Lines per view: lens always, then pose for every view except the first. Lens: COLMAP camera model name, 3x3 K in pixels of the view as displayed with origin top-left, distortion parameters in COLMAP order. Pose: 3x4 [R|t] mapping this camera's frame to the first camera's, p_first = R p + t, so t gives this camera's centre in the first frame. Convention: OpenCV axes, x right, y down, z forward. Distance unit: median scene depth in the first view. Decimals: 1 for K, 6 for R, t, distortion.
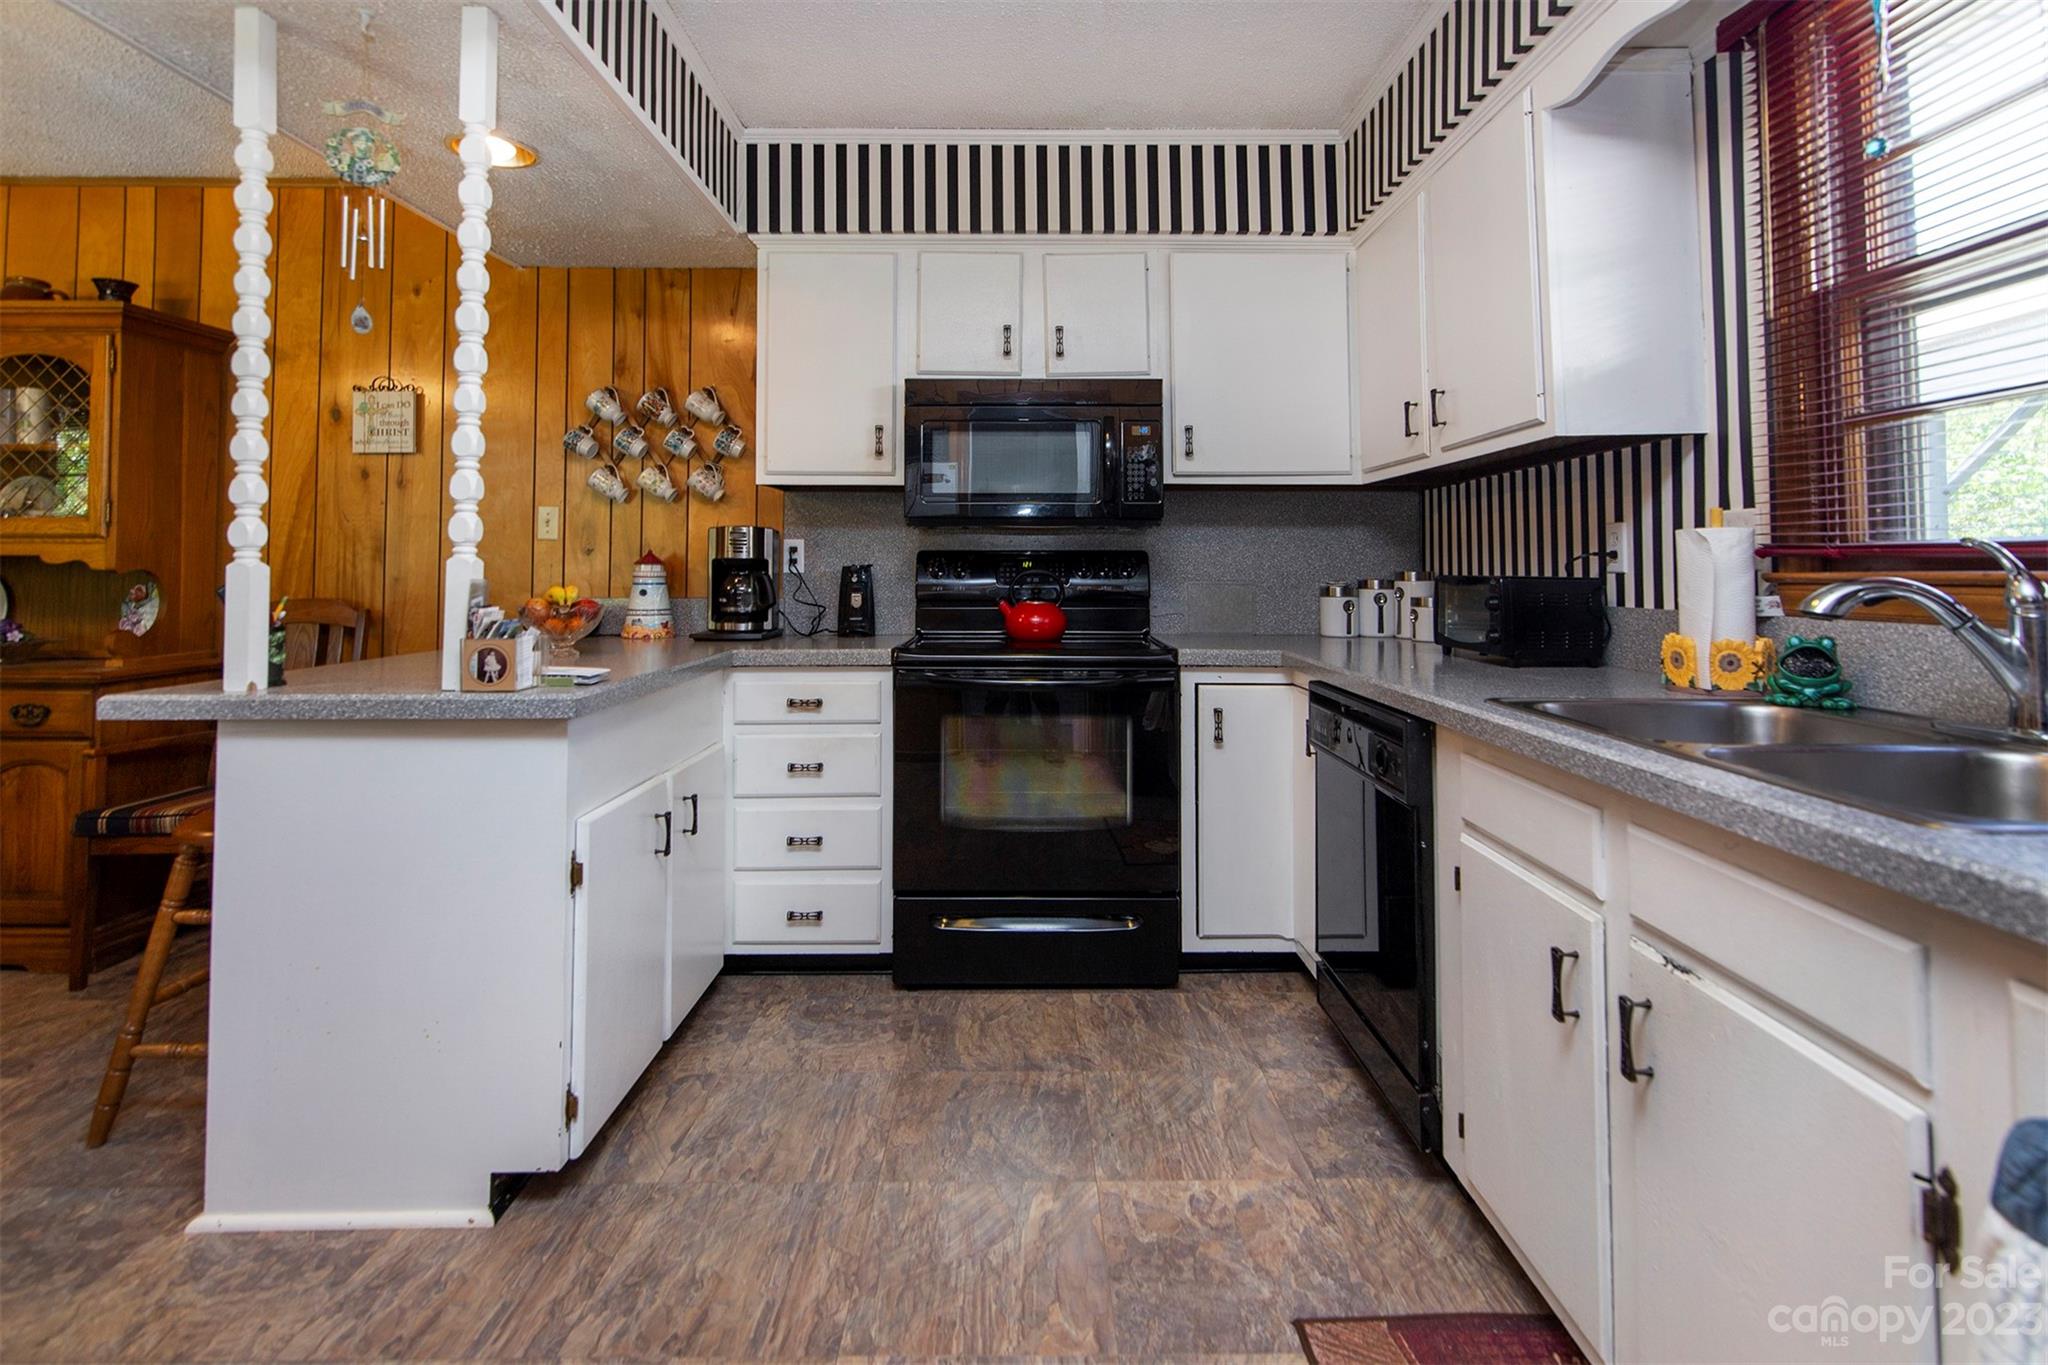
lens RADIAL K [[1007.6, 0, 984.4], [0, 1007.6, 530.8], [0, 0, 1]] dist [-0.000026, -0.000724]
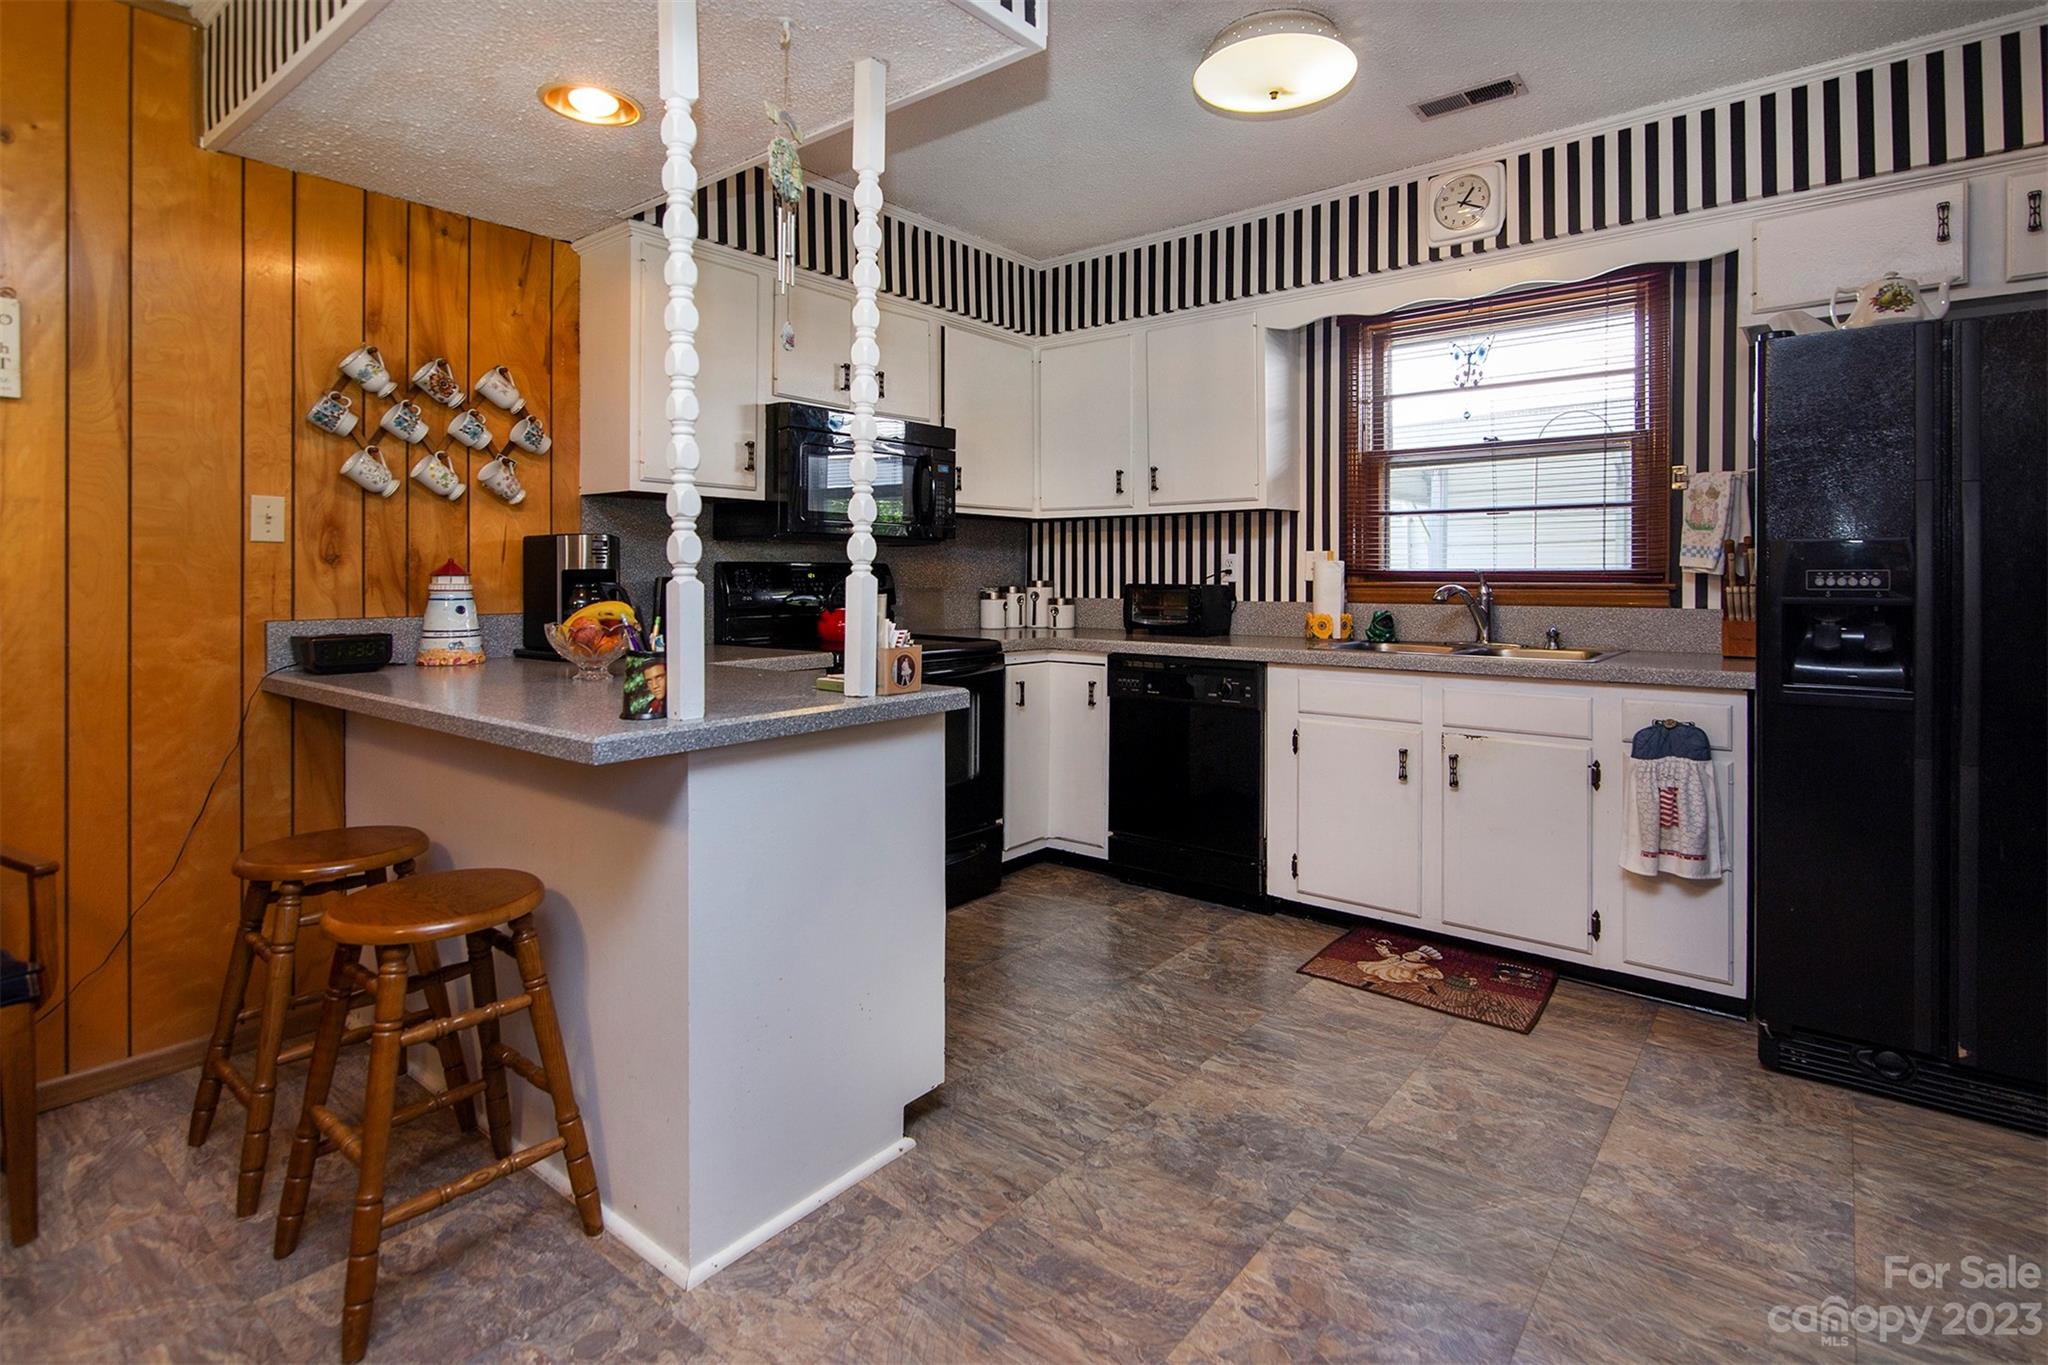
lens RADIAL K [[1039.3, 0, 1079.6], [0, 1039.3, 577.3], [0, 0, 1]] dist [-0.002548, -0.000300]
pose [[0.599177, -0.001494, 0.800615, -0.888336], [-0.032705, 0.999118, 0.026341, -0.005580], [-0.799948, -0.041967, 0.598600, 0.099940]]
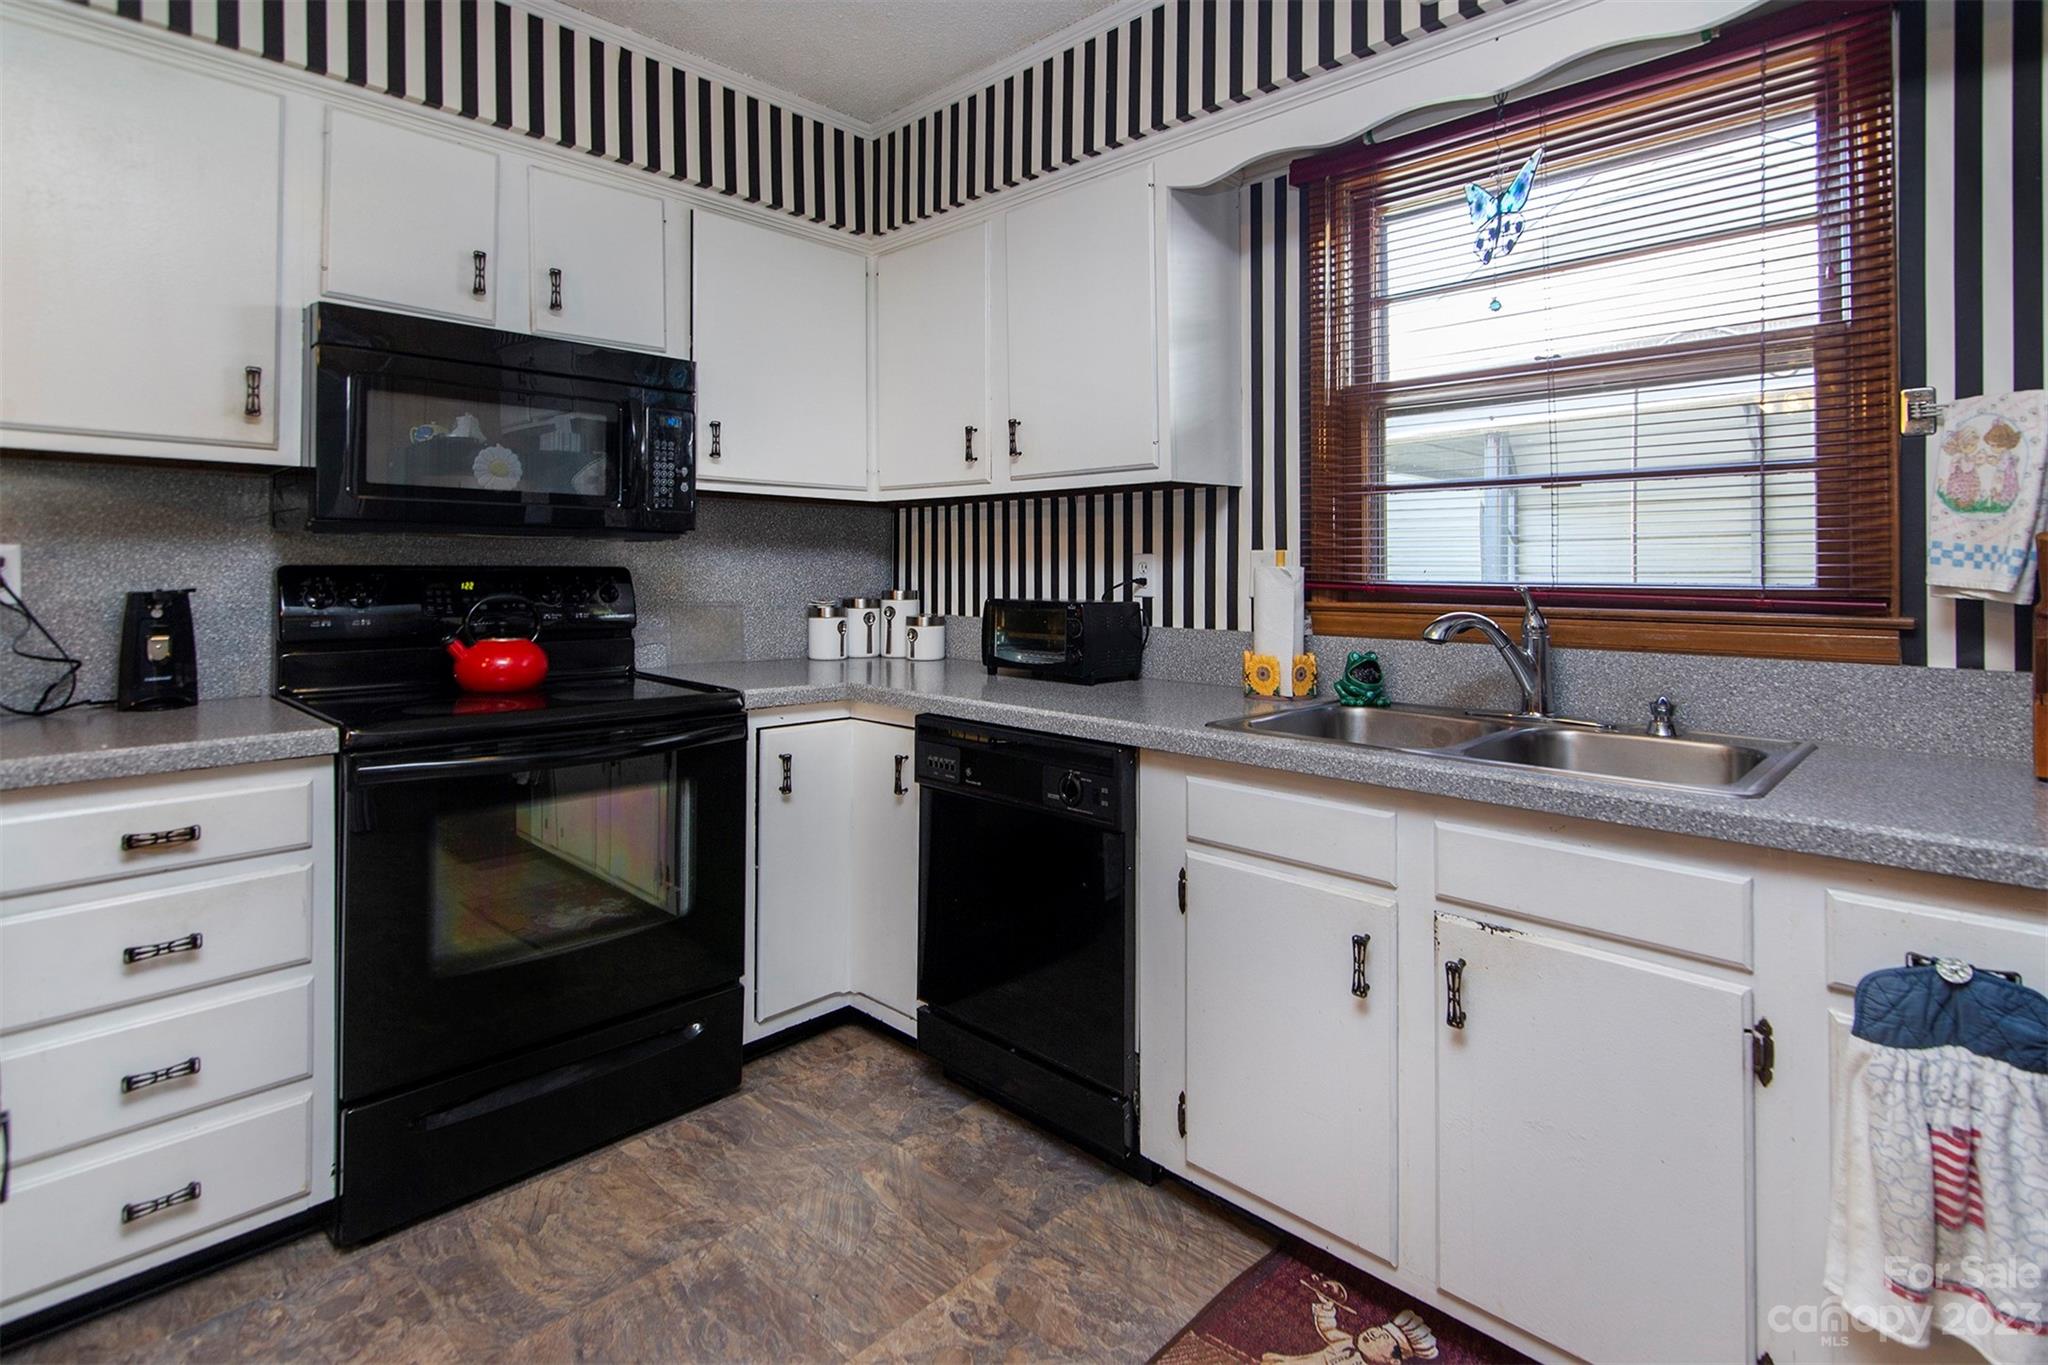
lens RADIAL K [[1041.9, 0, 1070.4], [0, 1041.9, 555.2], [0, 0, 1]] dist [-0.000498, -0.001120]
pose [[0.667499, 0.013259, 0.744493, -0.289489], [-0.034810, 0.999304, 0.013413, -0.017666], [-0.743797, -0.034869, 0.667496, 0.231490]]
